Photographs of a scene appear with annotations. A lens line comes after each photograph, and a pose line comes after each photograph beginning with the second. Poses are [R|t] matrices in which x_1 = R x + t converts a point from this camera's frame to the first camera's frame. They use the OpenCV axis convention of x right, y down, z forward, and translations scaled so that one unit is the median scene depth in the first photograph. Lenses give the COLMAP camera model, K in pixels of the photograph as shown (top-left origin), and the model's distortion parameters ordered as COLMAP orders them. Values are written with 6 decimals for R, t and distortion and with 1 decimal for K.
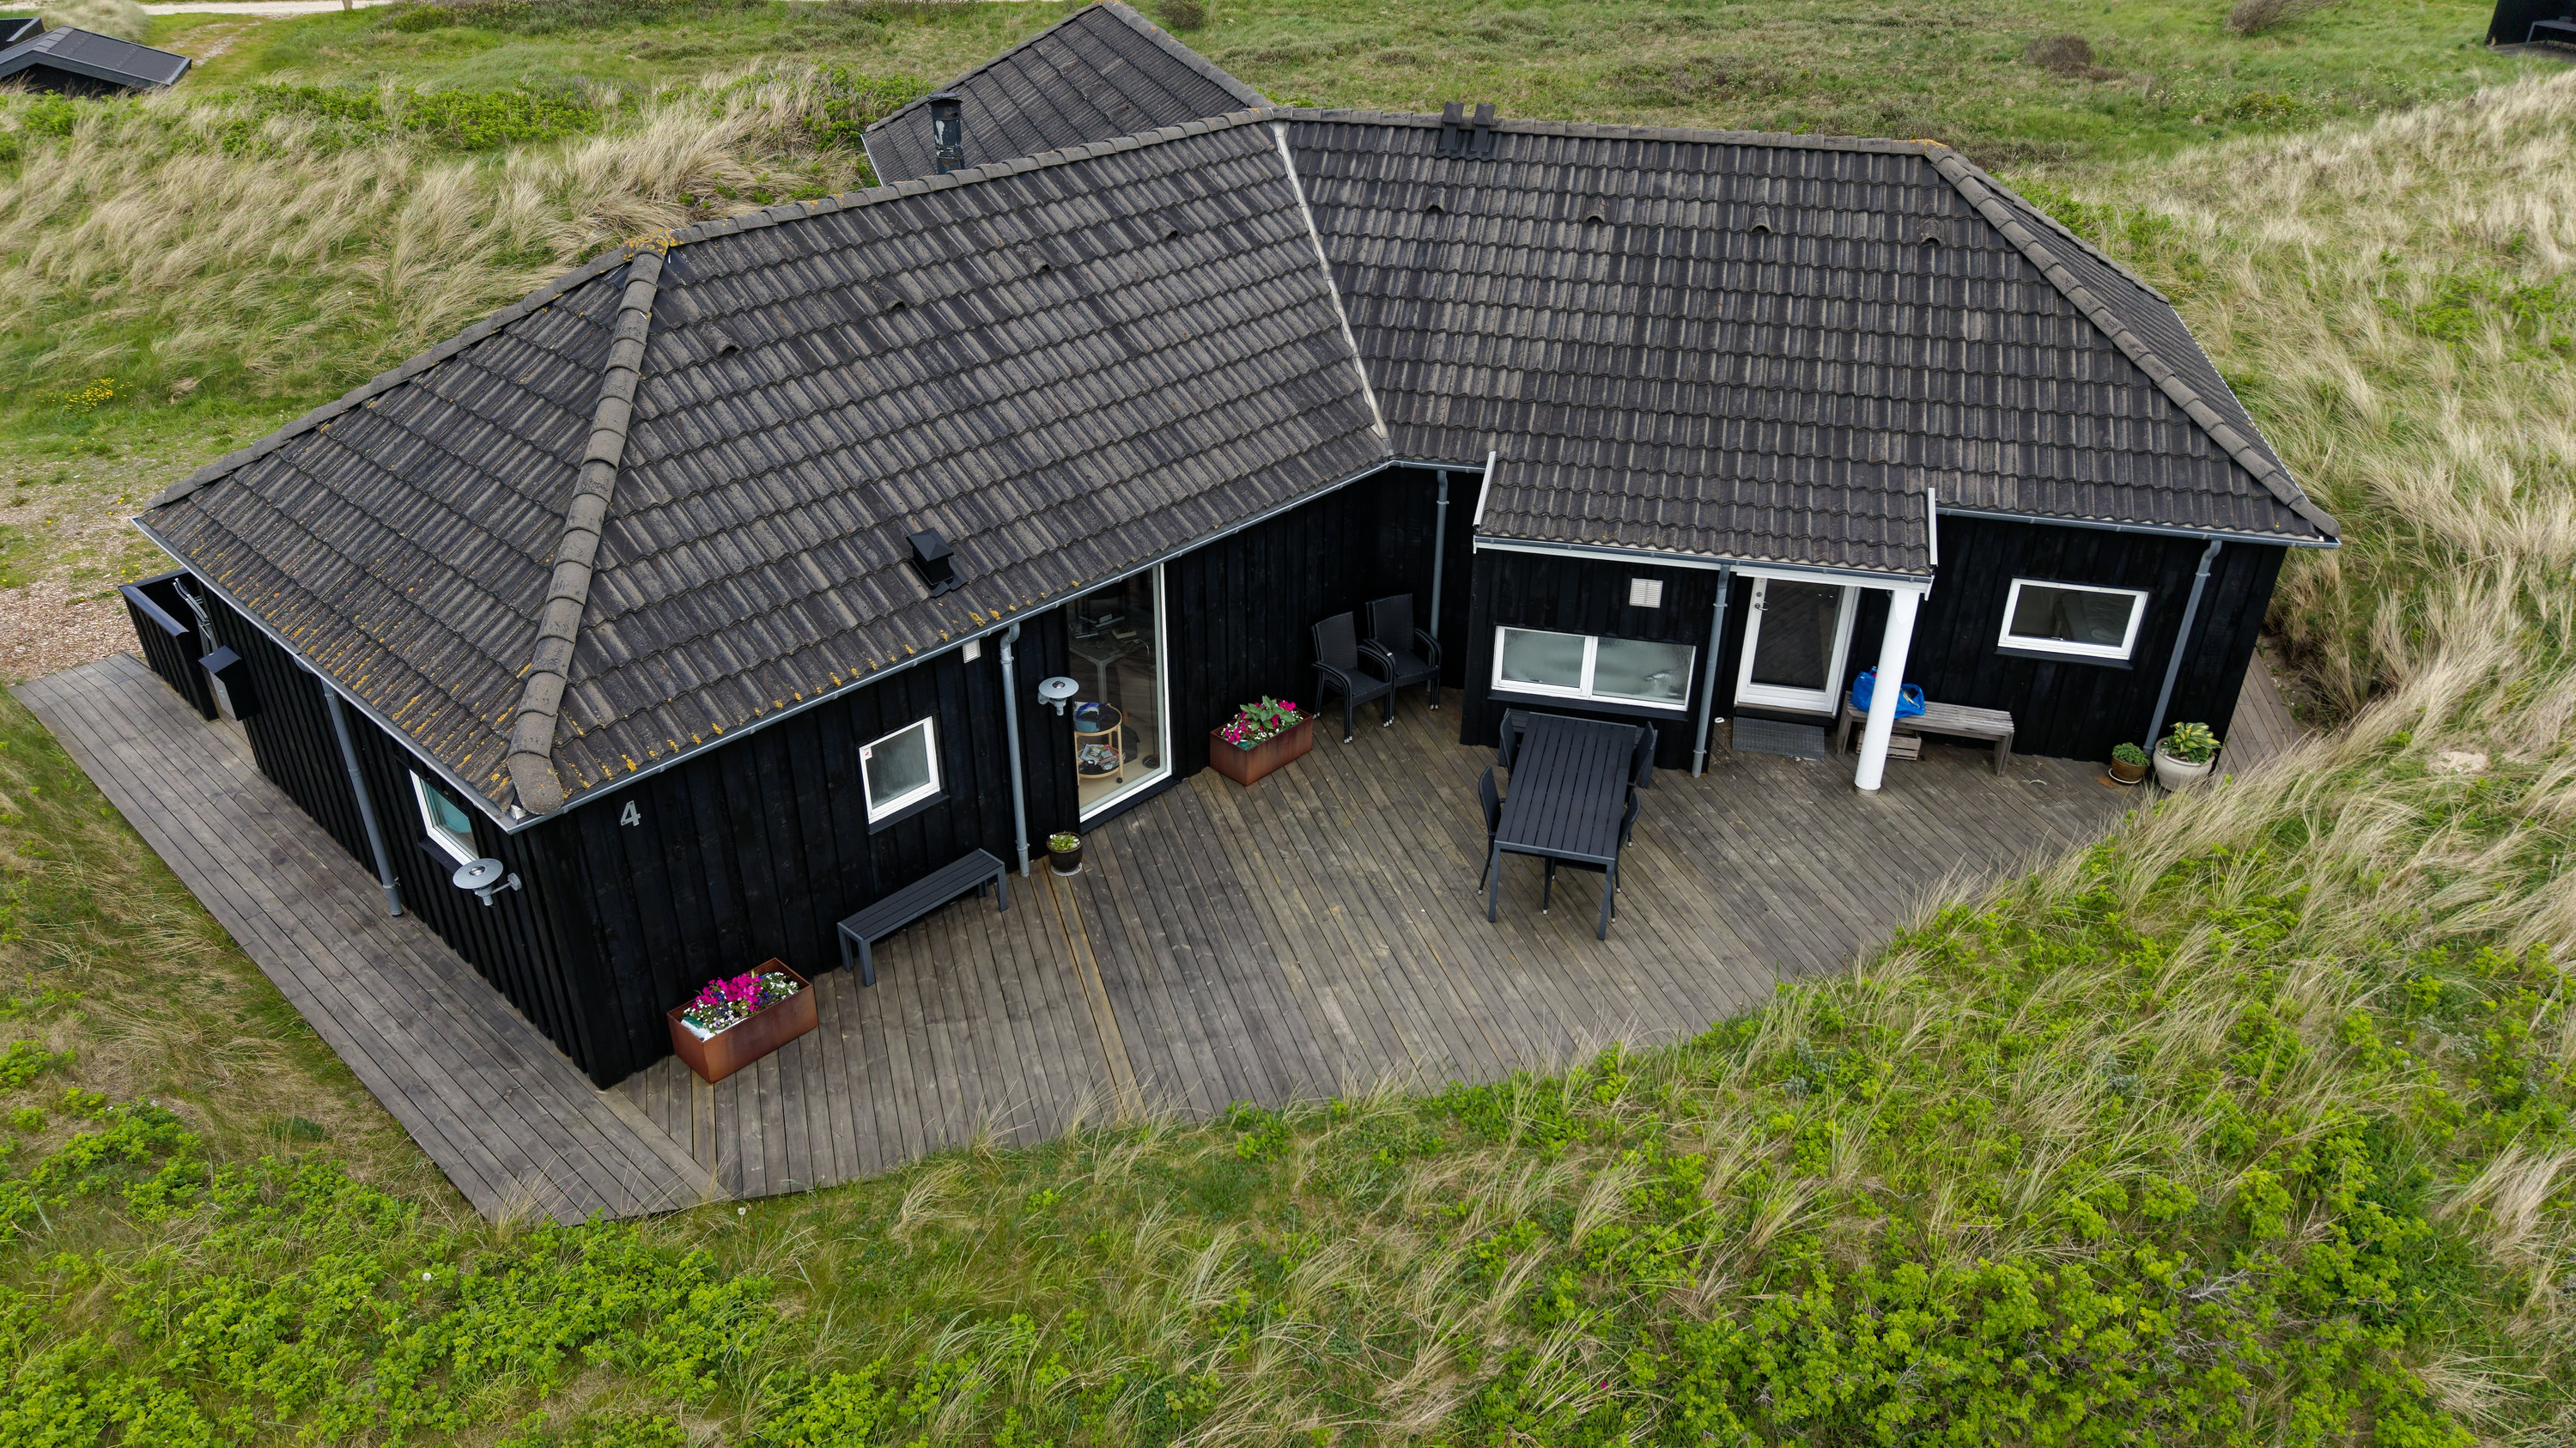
lens RADIAL K [[1717.8, 0, 1288.8], [0, 1717.8, 732.1], [0, 0, 1]] dist [-0.004508, -0.002992]
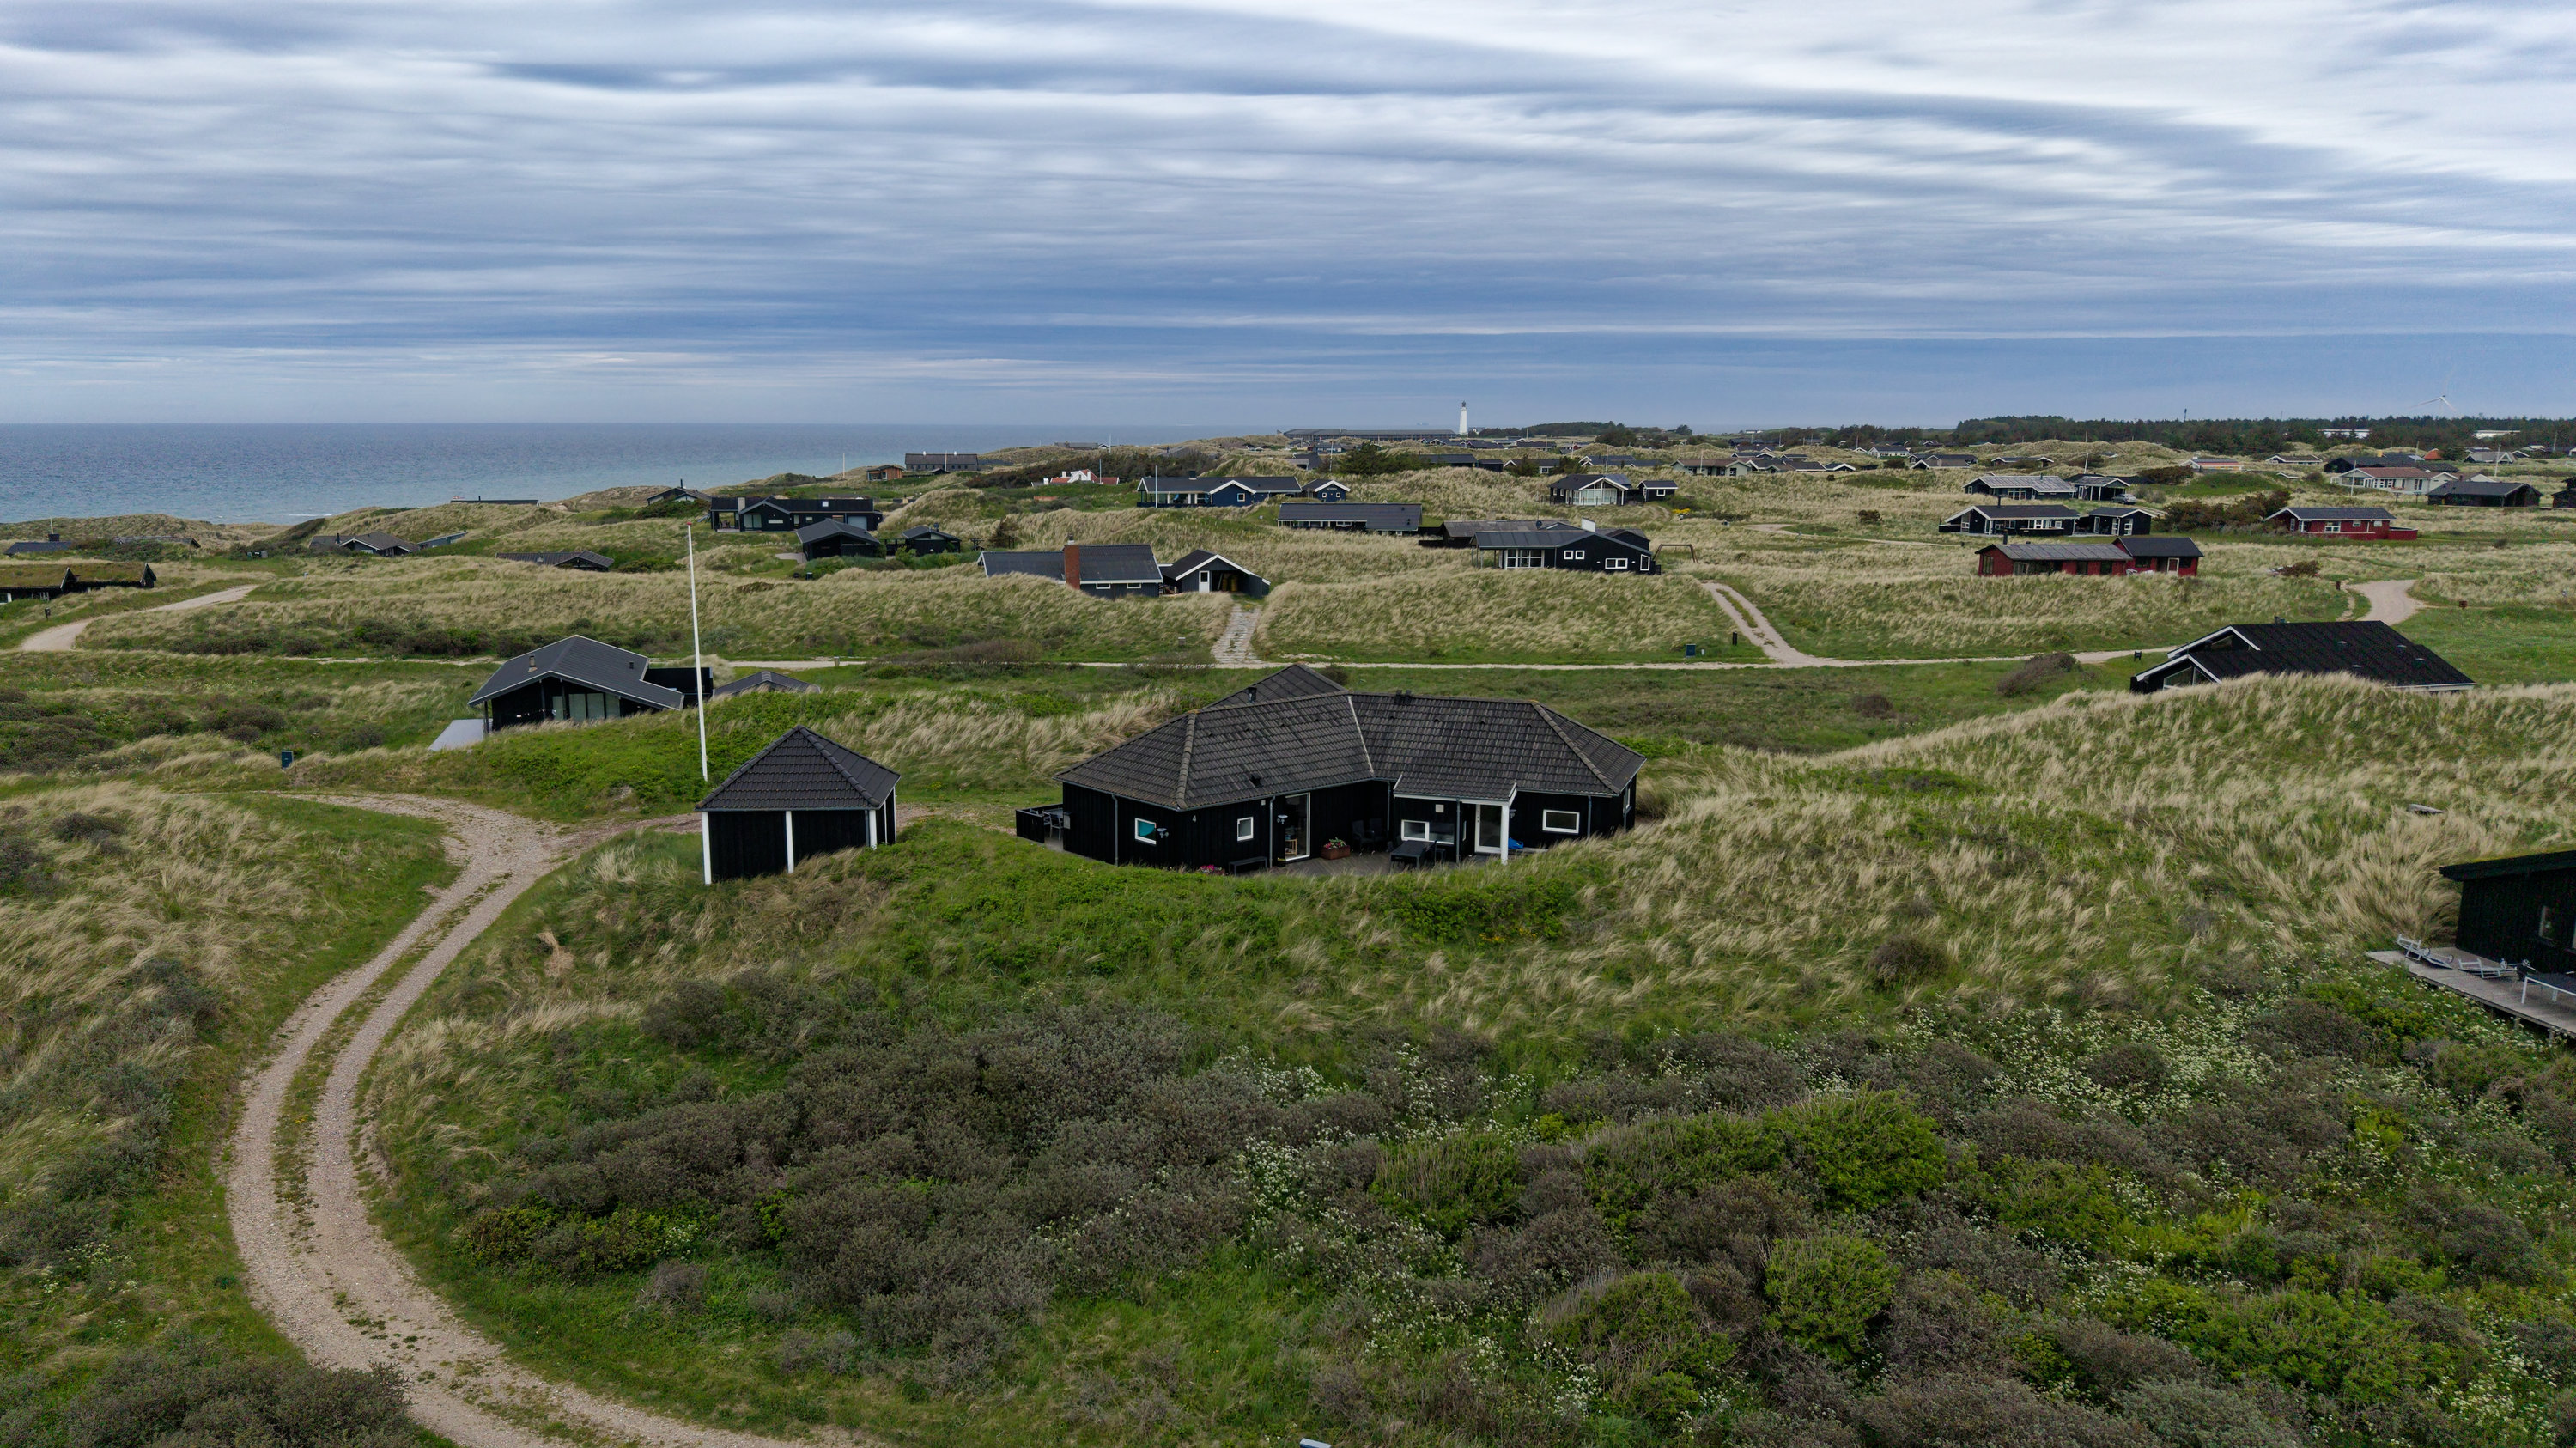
lens RADIAL K [[1717.8, 0, 1286.2], [0, 1717.8, 723.4], [0, 0, 1]] dist [-0.004508, -0.002992]
pose [[0.995425, 0.014849, -0.094380, 0.184104], [-0.048384, 0.930156, -0.363962, 0.908540], [0.082384, 0.366864, 0.926620, -2.067741]]
